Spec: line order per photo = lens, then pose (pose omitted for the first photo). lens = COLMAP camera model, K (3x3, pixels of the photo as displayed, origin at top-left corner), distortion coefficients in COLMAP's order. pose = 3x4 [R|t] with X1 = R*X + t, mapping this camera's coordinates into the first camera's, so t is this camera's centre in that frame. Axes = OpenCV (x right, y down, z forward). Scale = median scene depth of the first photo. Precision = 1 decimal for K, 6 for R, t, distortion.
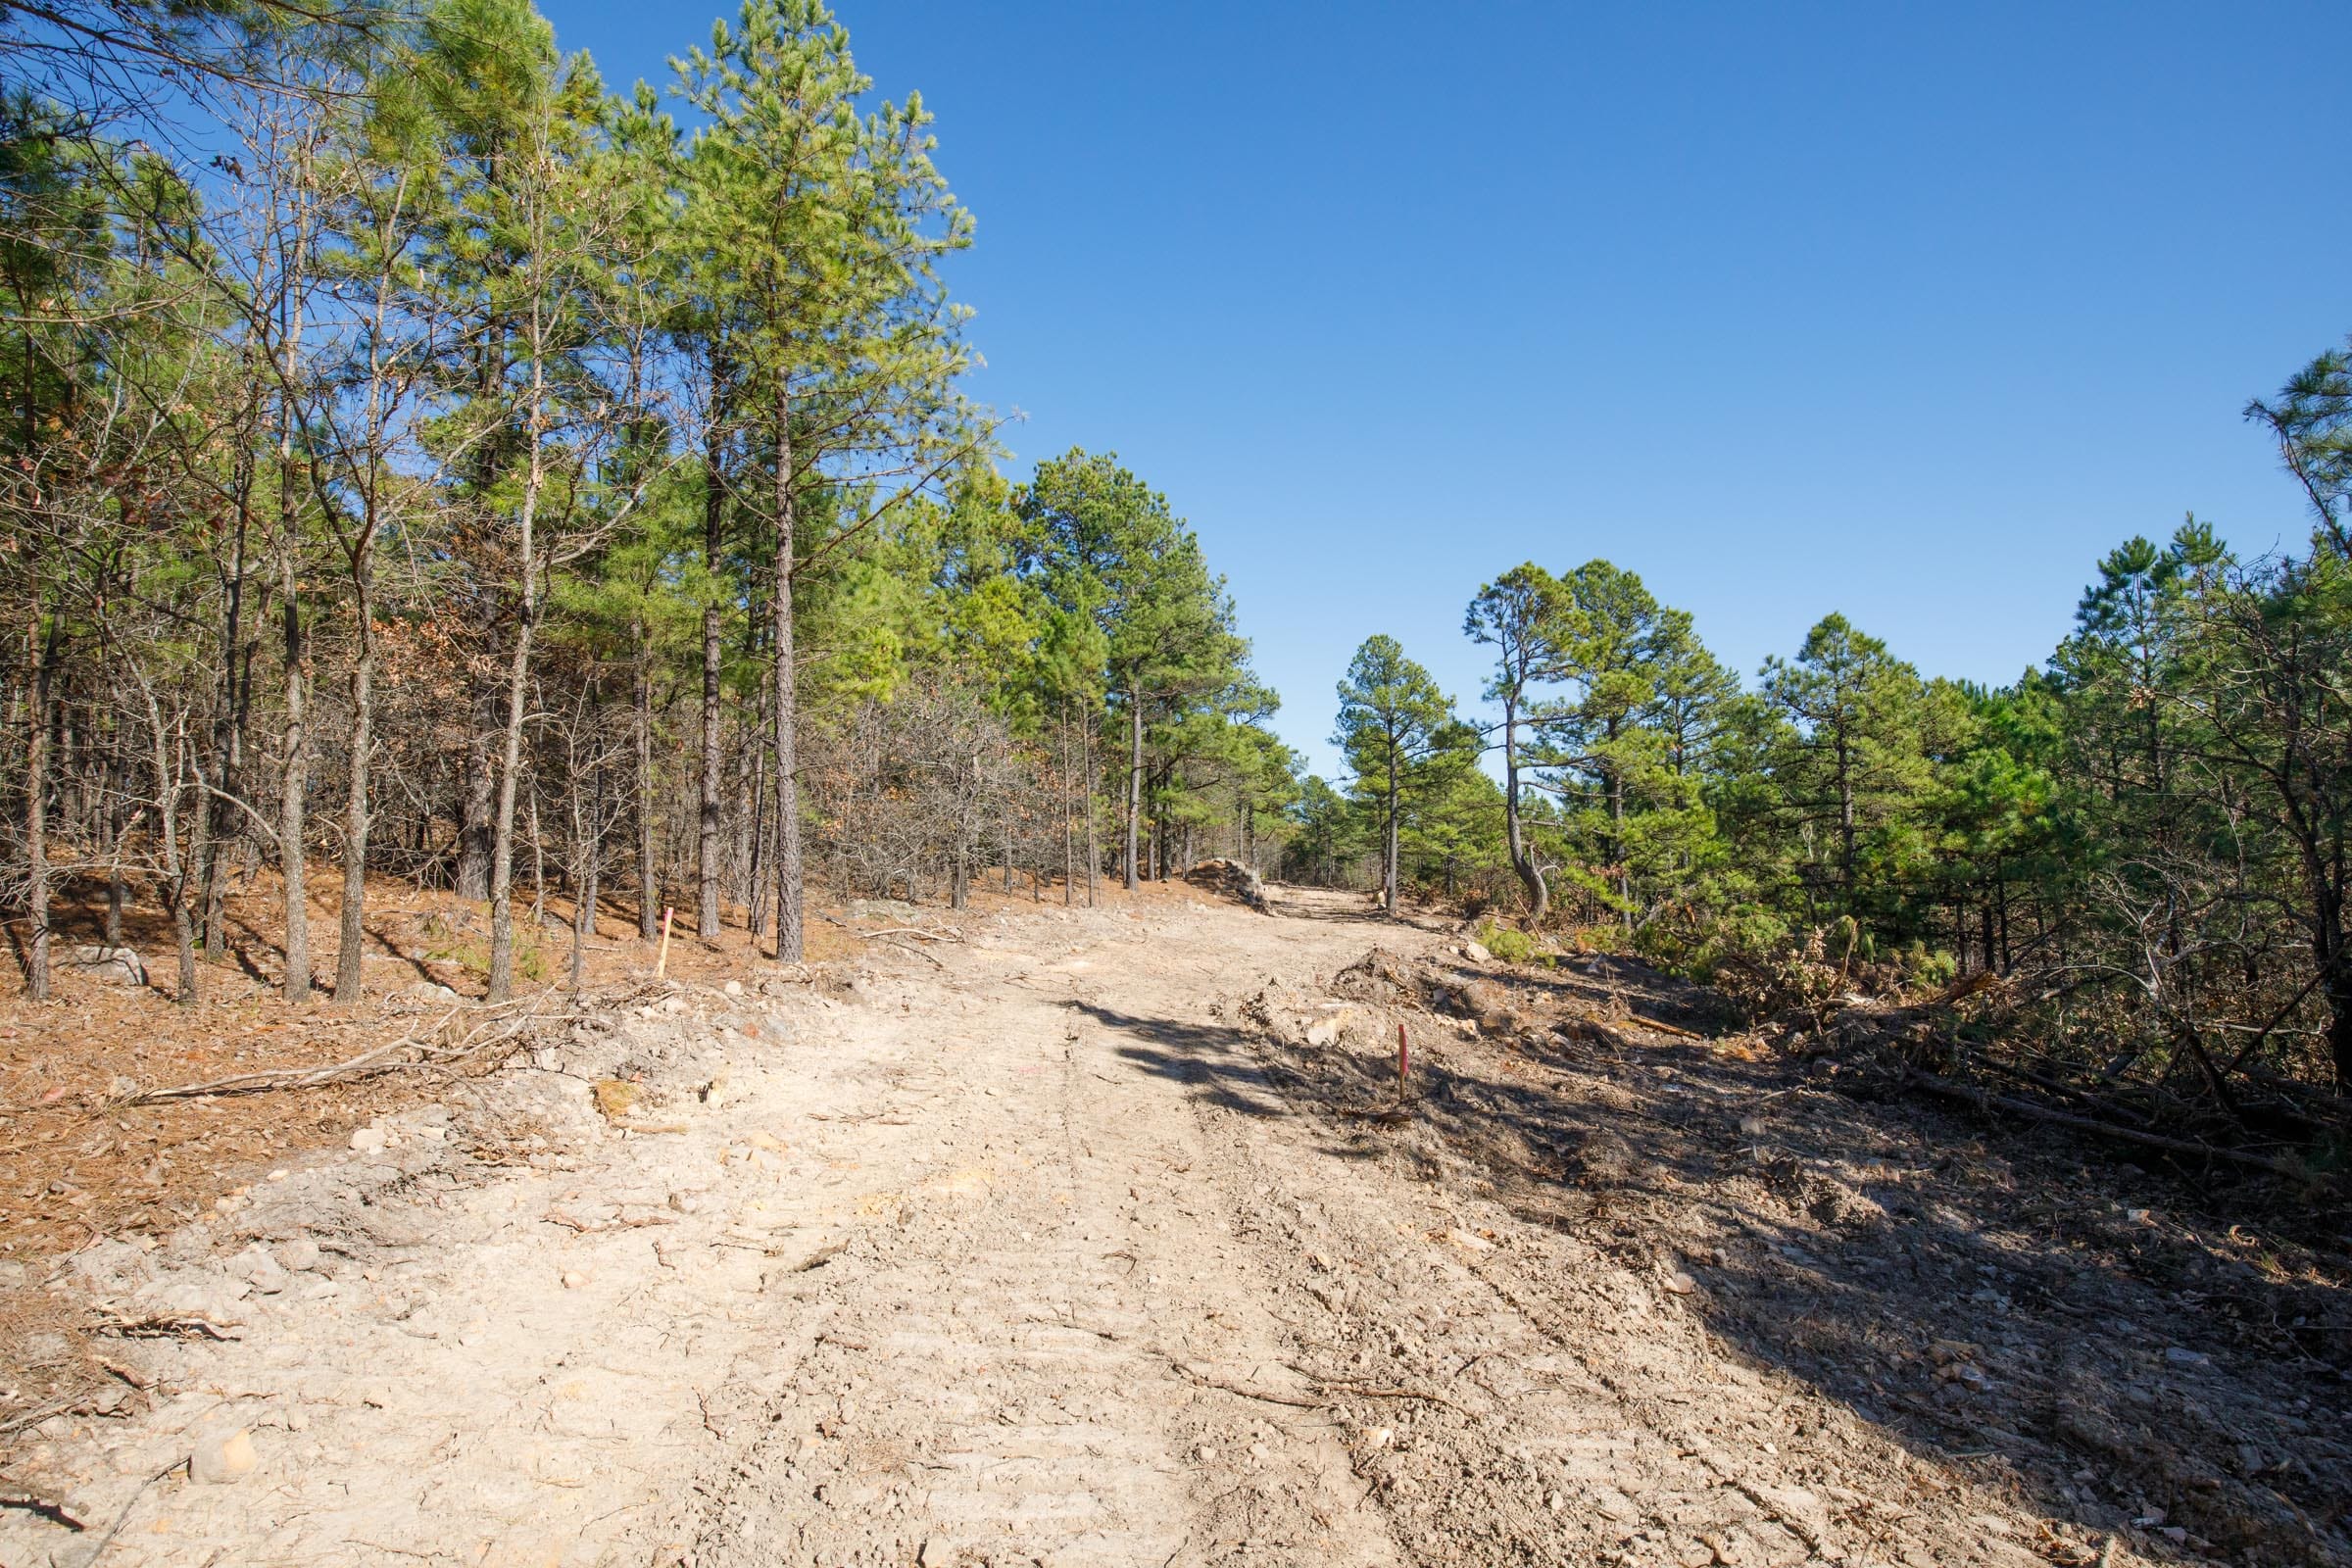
lens RADIAL K [[1108.5, 0, 1175.1], [0, 1108.5, 781.4], [0, 0, 1]] dist [-0.027047, 0.001911]
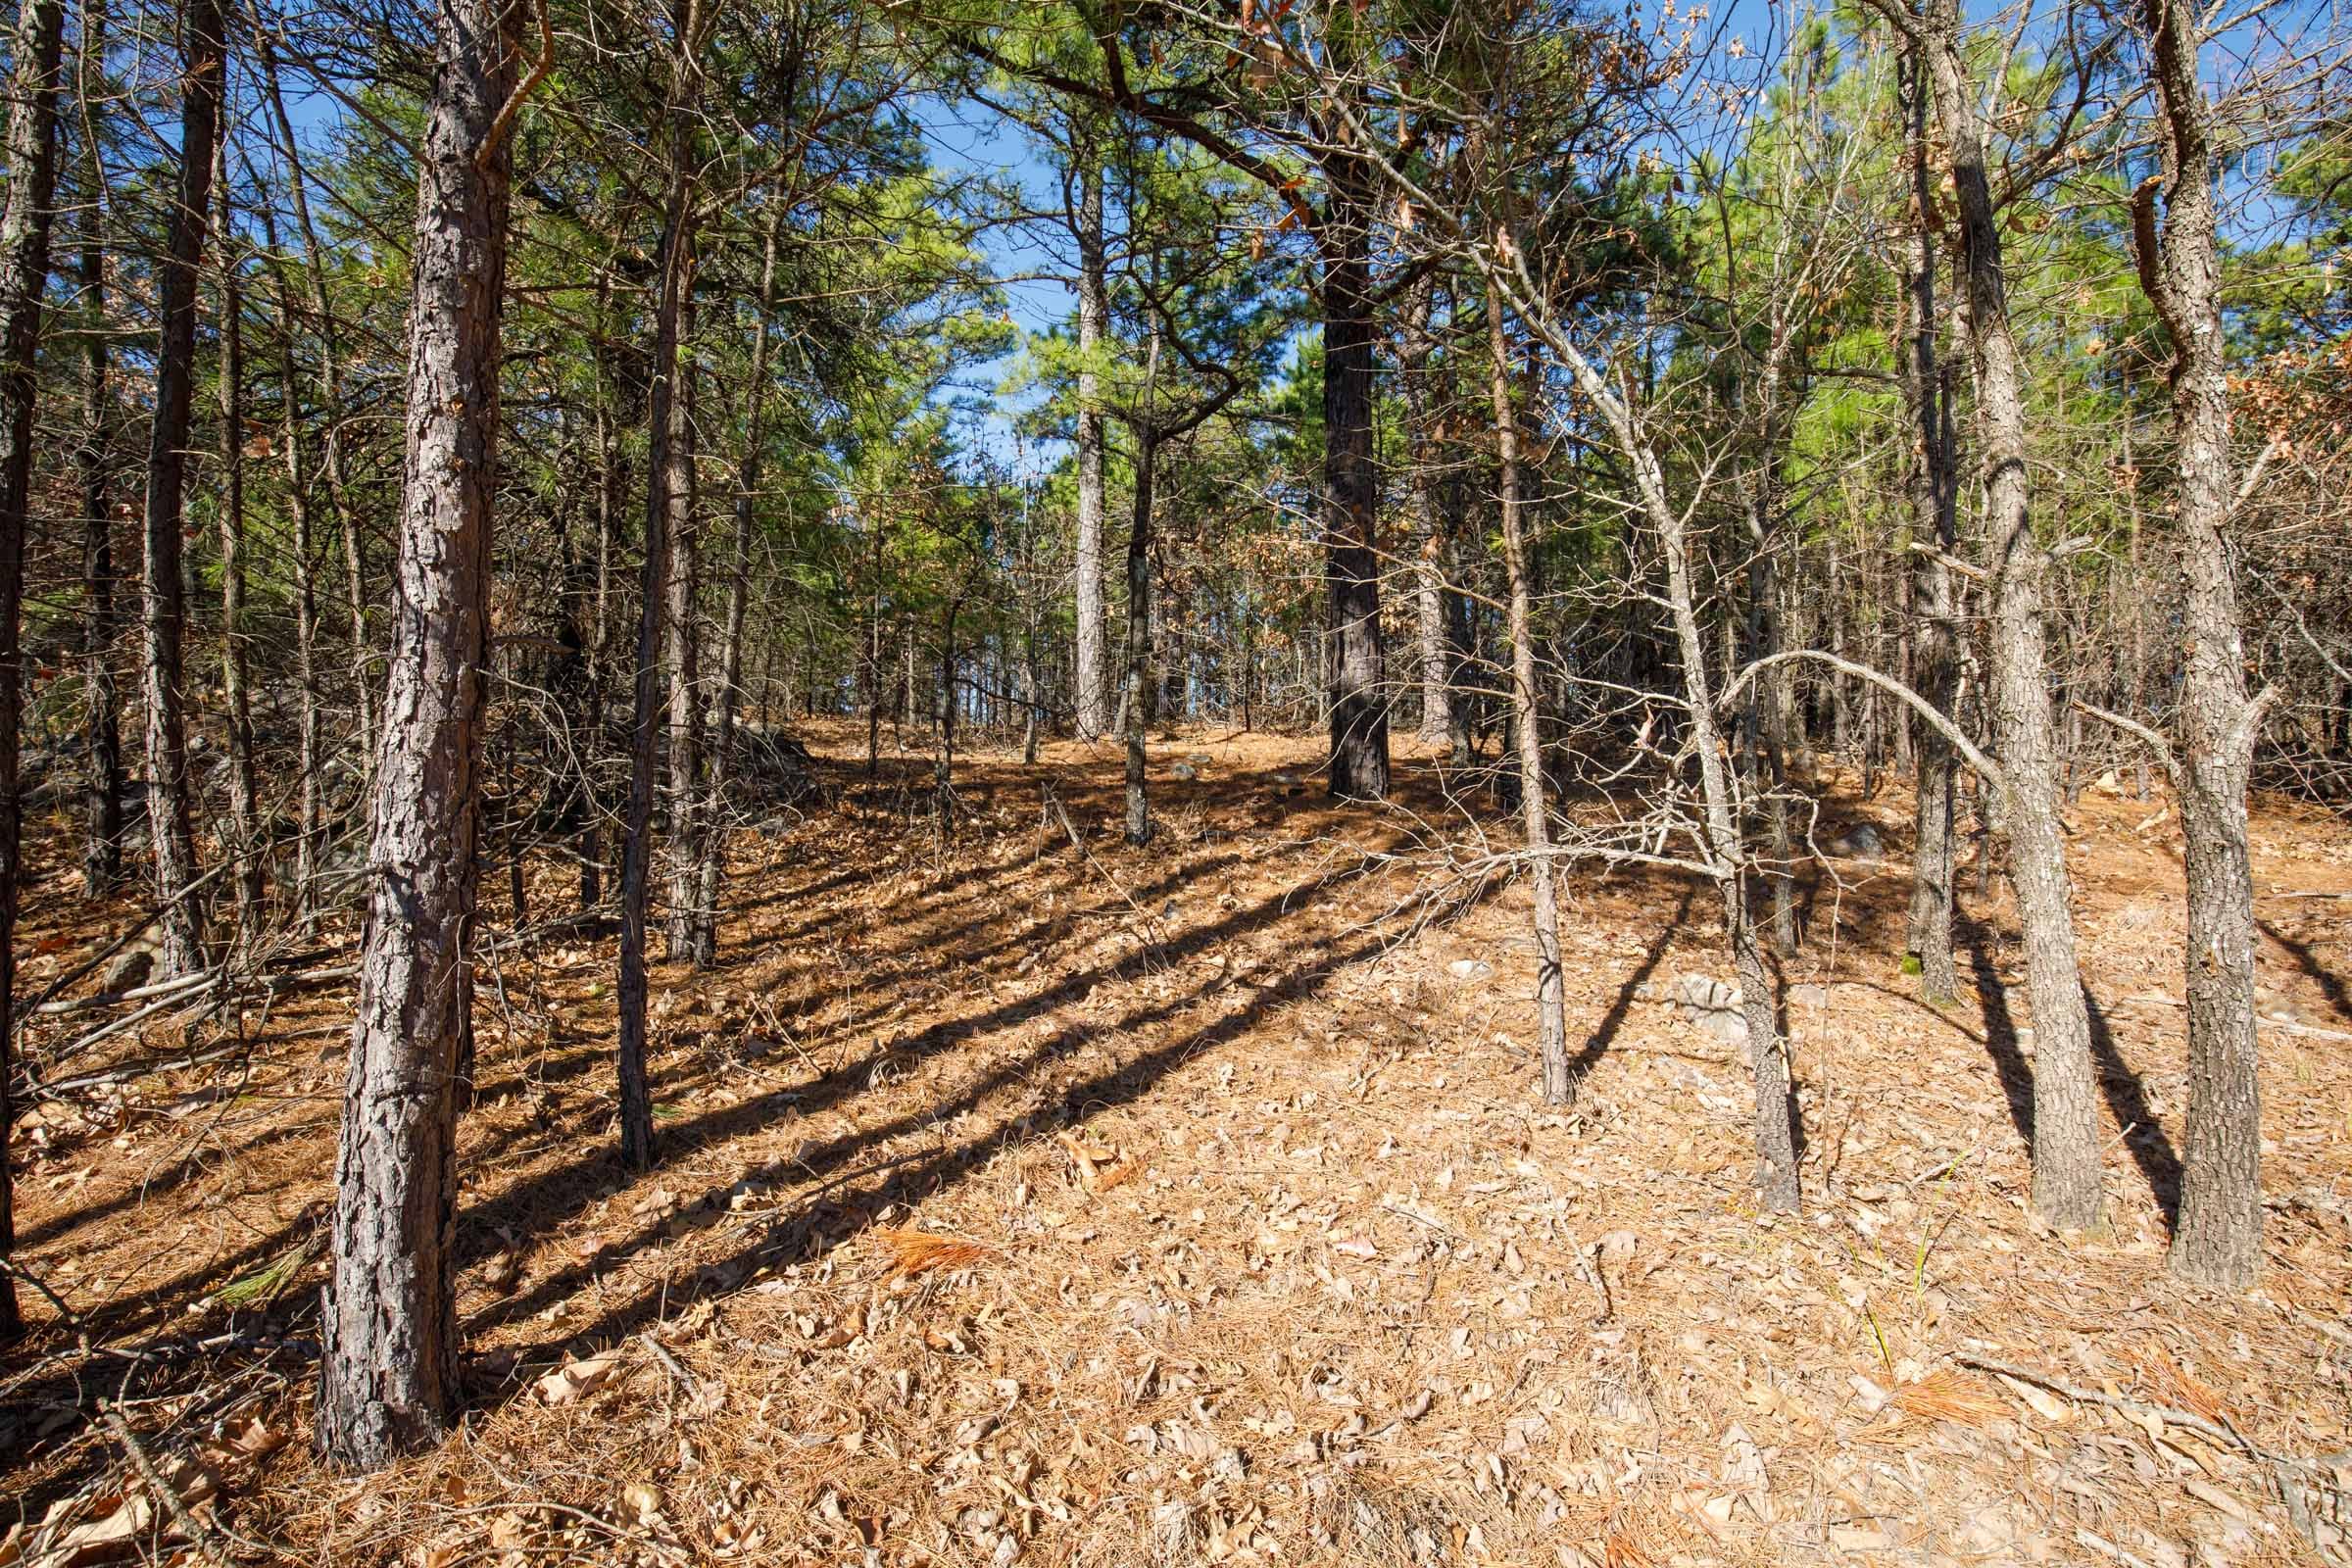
lens RADIAL K [[1108.5, 0, 1174.3], [0, 1108.5, 782.8], [0, 0, 1]] dist [-0.027047, 0.001911]
pose [[0.147164, -0.011075, -0.989050, -0.480858], [0.091020, 0.995846, 0.002392, 0.028798], [0.984915, -0.090375, 0.147561, 0.652203]]
